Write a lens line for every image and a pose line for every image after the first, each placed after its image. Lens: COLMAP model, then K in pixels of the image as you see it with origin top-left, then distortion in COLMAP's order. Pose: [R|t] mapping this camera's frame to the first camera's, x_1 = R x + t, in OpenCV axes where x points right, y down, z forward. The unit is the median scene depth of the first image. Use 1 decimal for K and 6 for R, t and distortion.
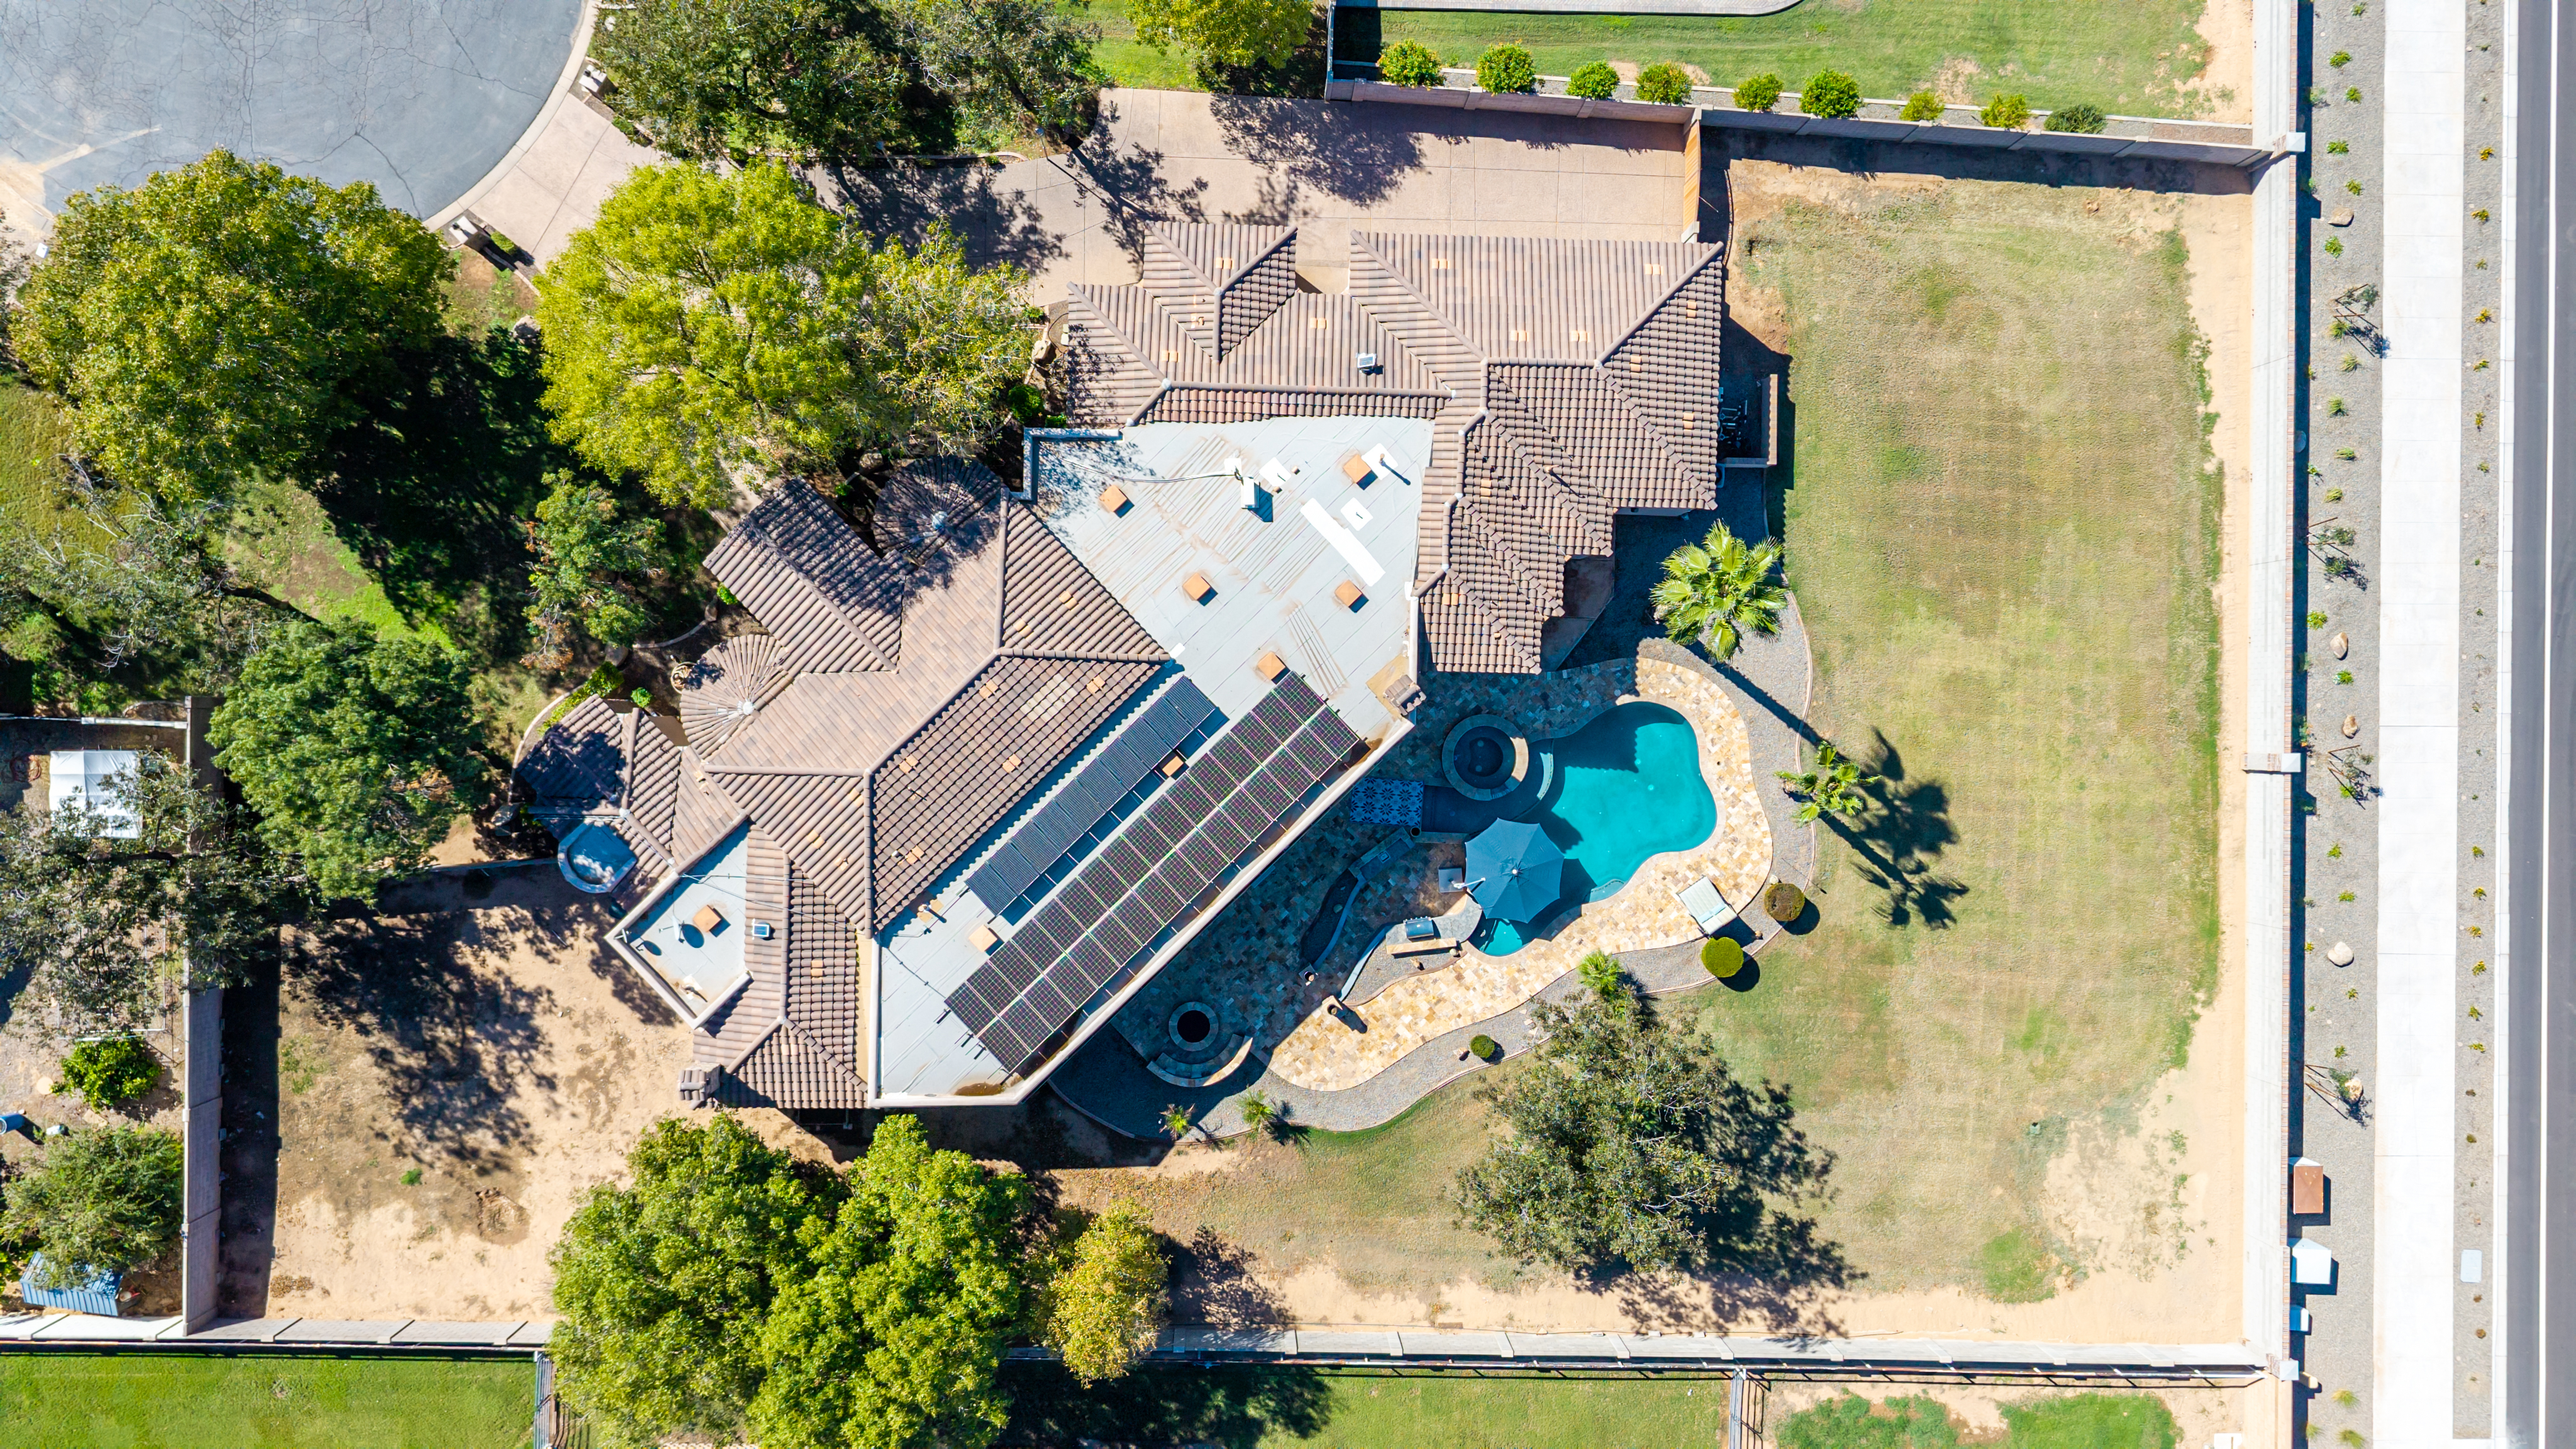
lens RADIAL K [[1729.1, 0, 1288.7], [0, 1729.1, 719.0], [0, 0, 1]] dist [0.011096, -0.019573]
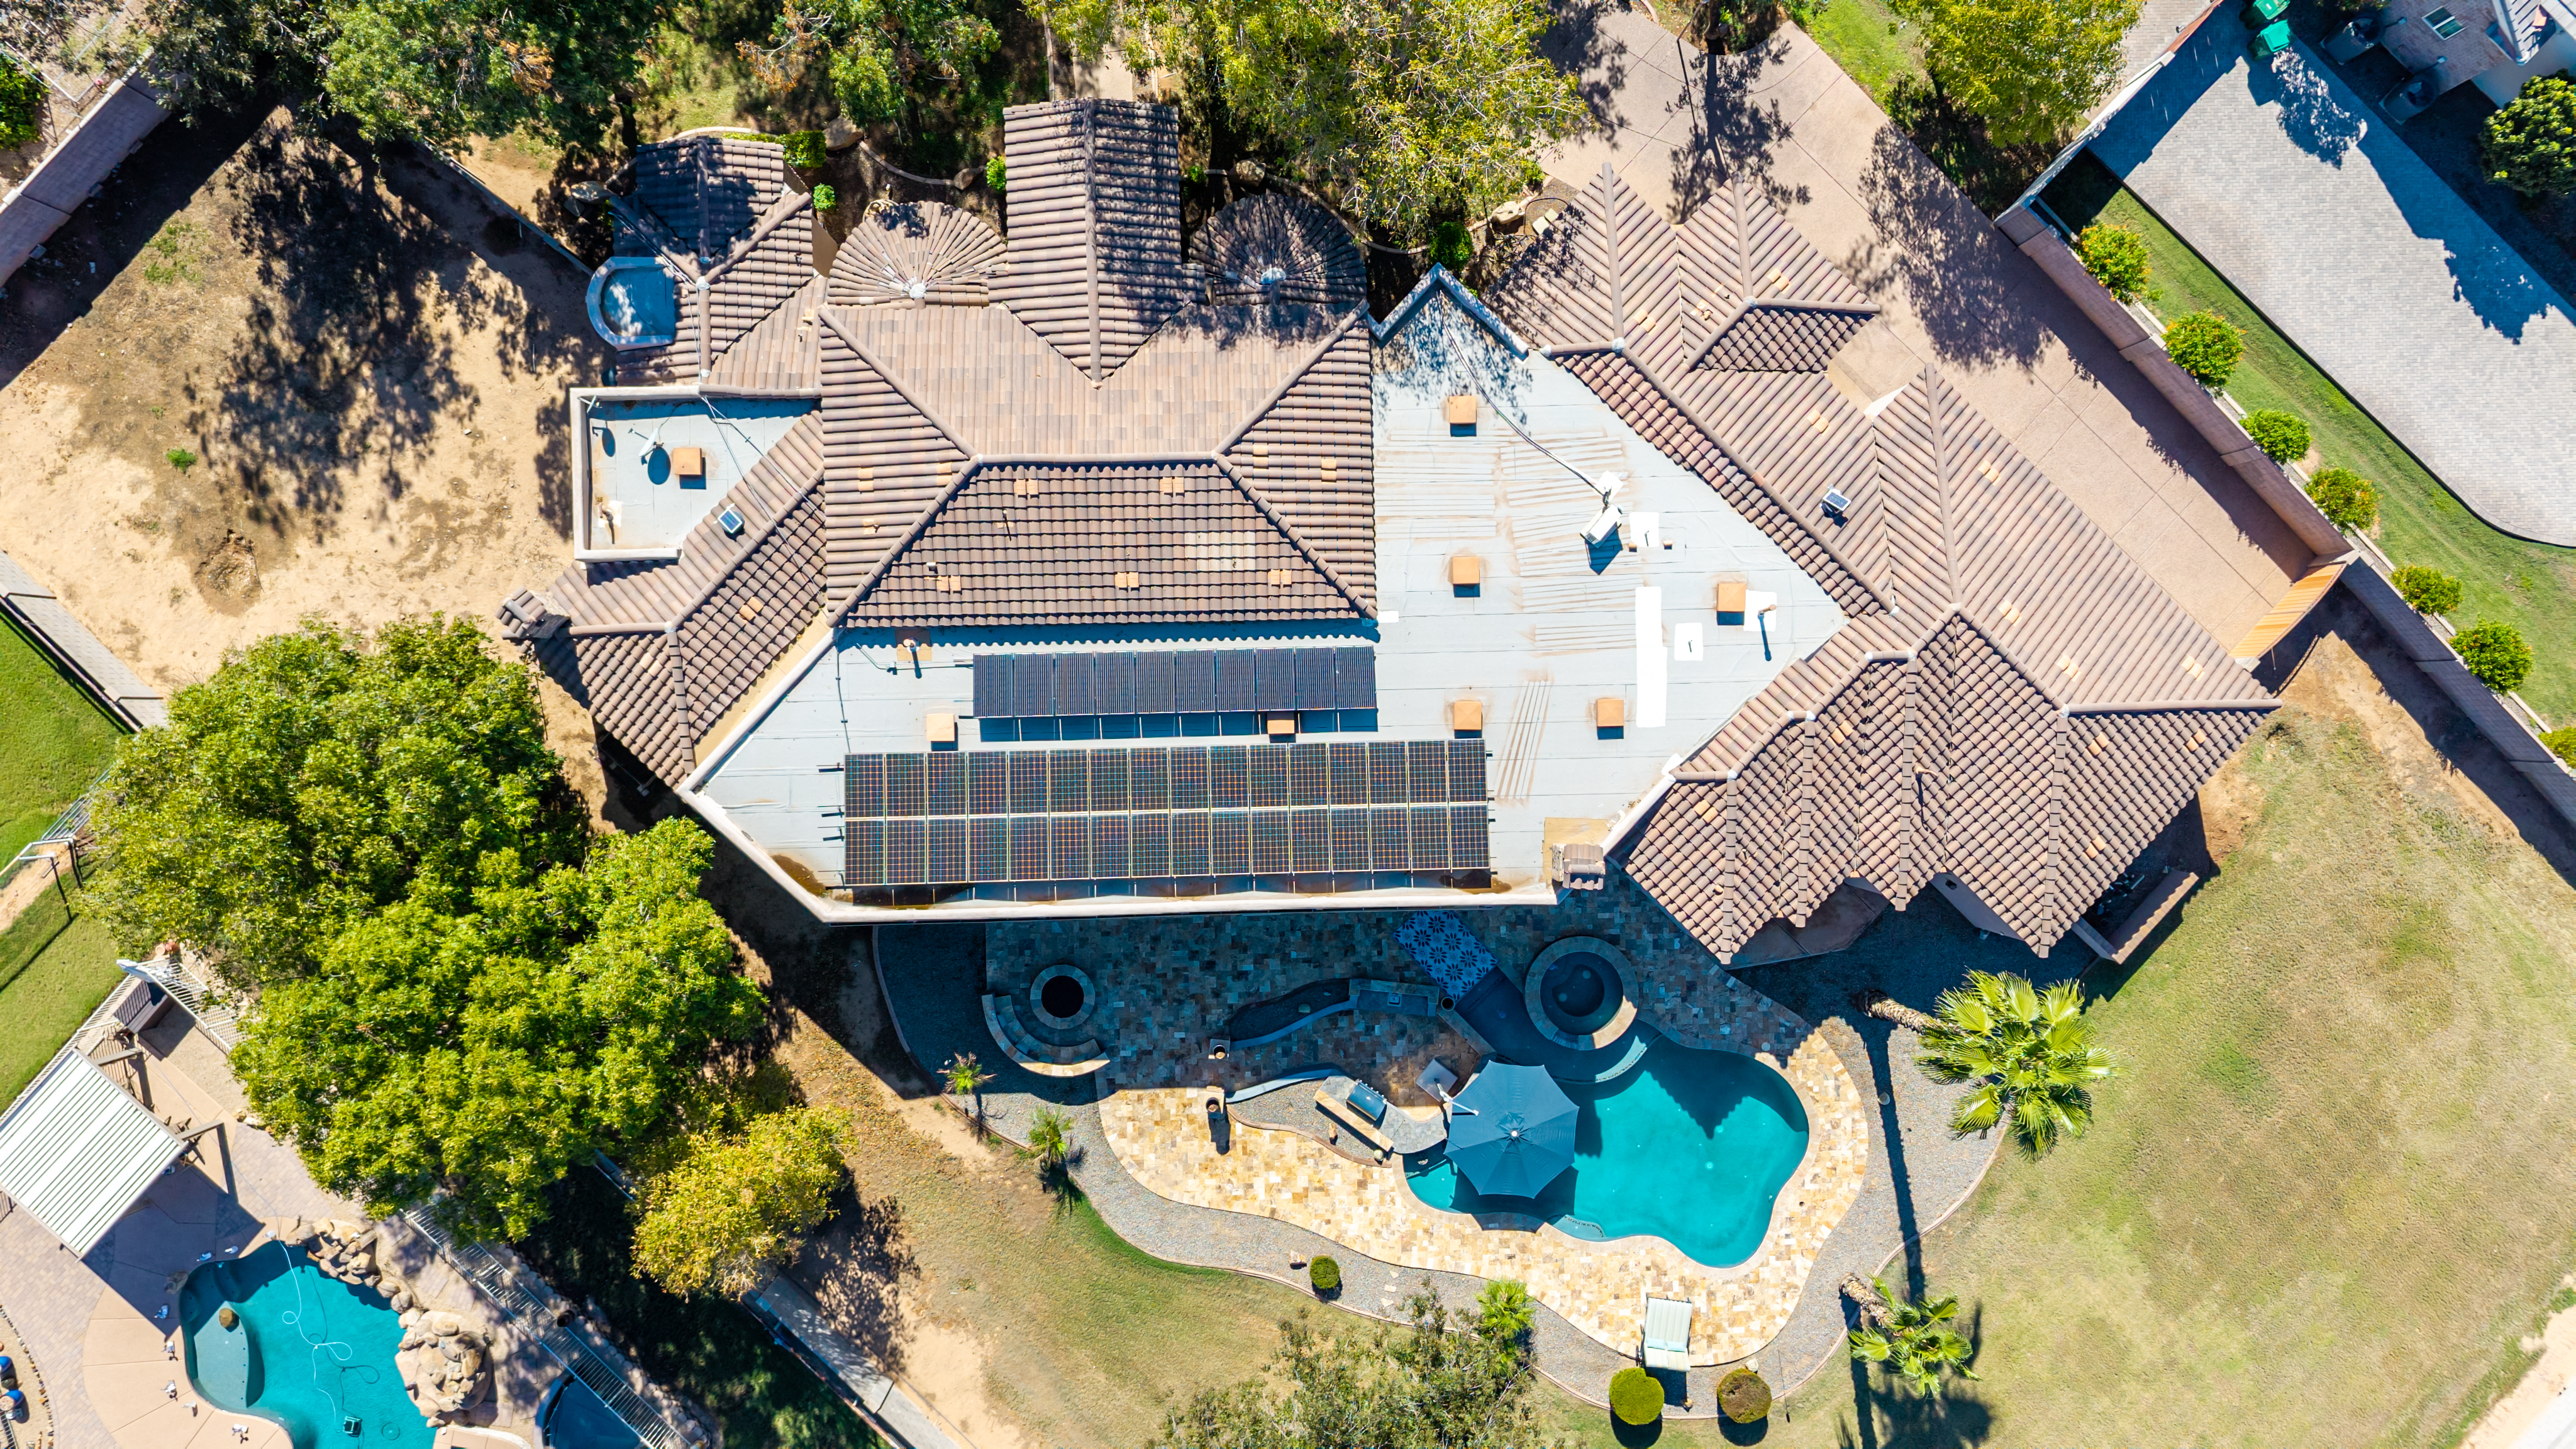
lens RADIAL K [[1729.1, 0, 1284.1], [0, 1729.1, 718.6], [0, 0, 1]] dist [0.011096, -0.019573]
pose [[0.740880, 0.671304, -0.021163, -0.050582], [-0.671628, 0.740668, -0.018048, 0.035659], [0.003560, 0.027585, 0.999613, 0.238295]]
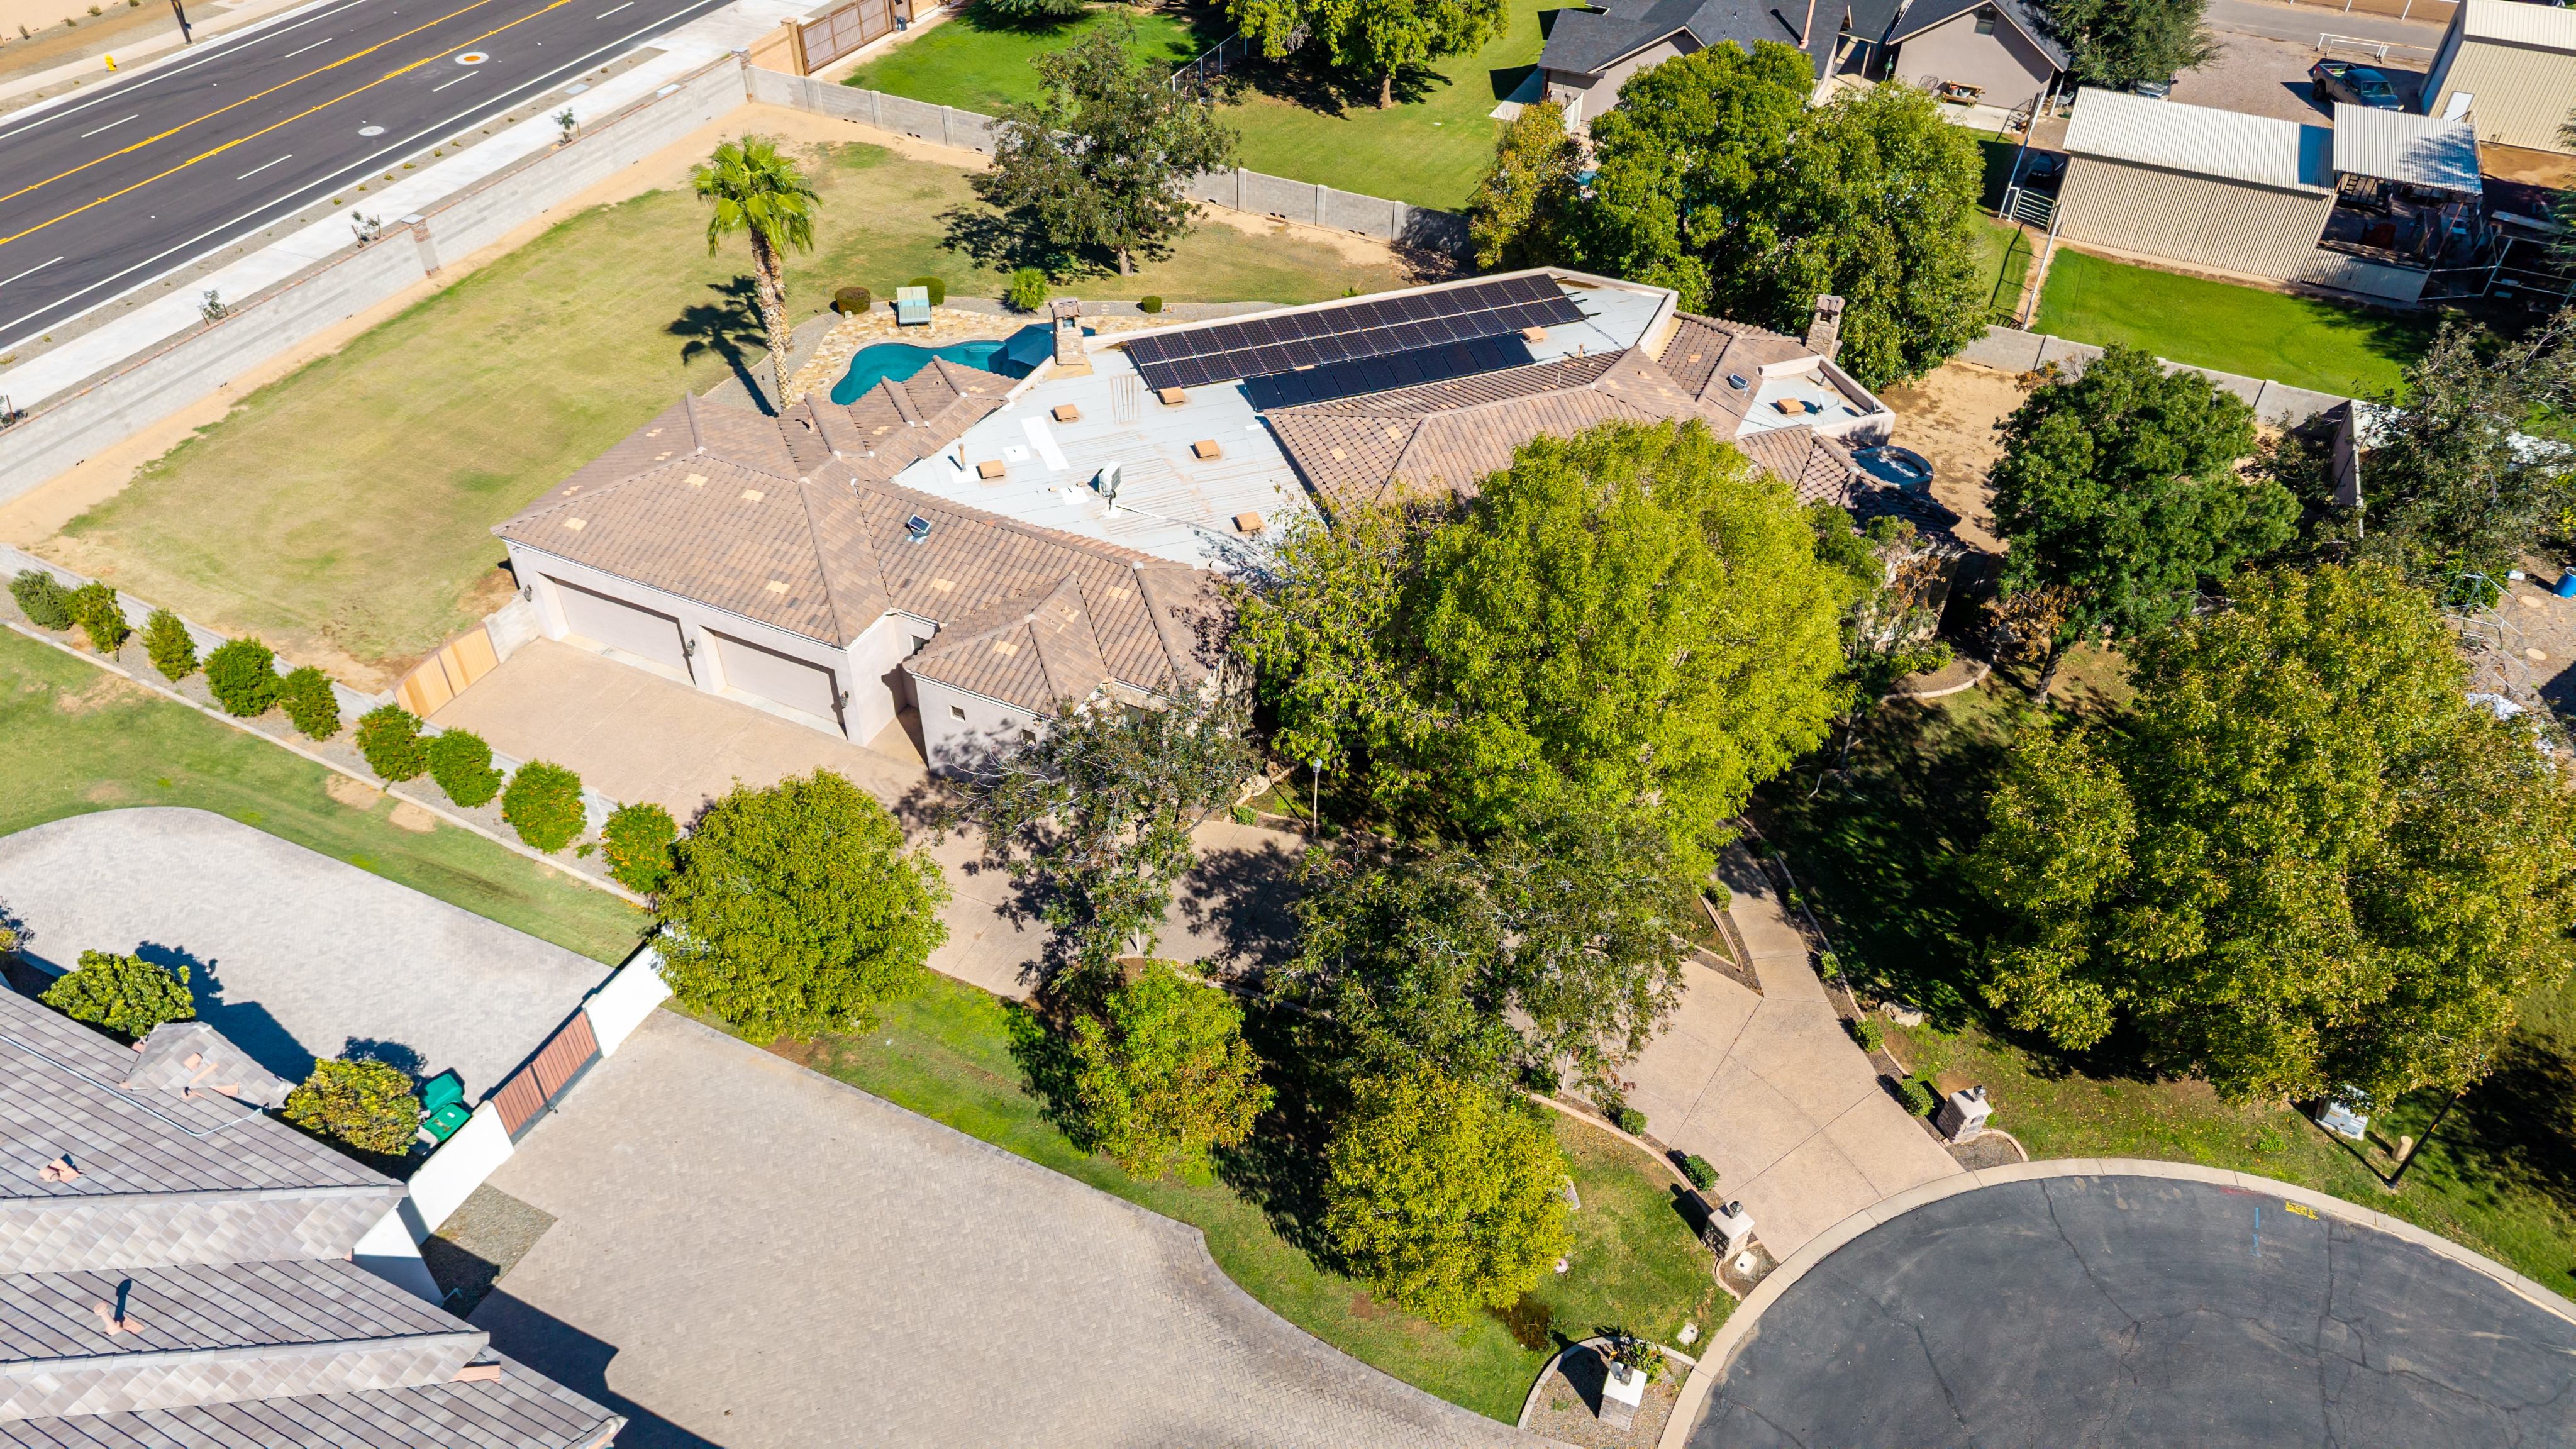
lens RADIAL K [[1729.1, 0, 1267.9], [0, 1729.1, 720.1], [0, 0, 1]] dist [0.011096, -0.019573]
pose [[-0.912671, -0.312947, 0.262860, -0.356281], [0.403678, -0.589813, 0.699403, -0.766772], [-0.063838, 0.744436, 0.664635, 0.459782]]
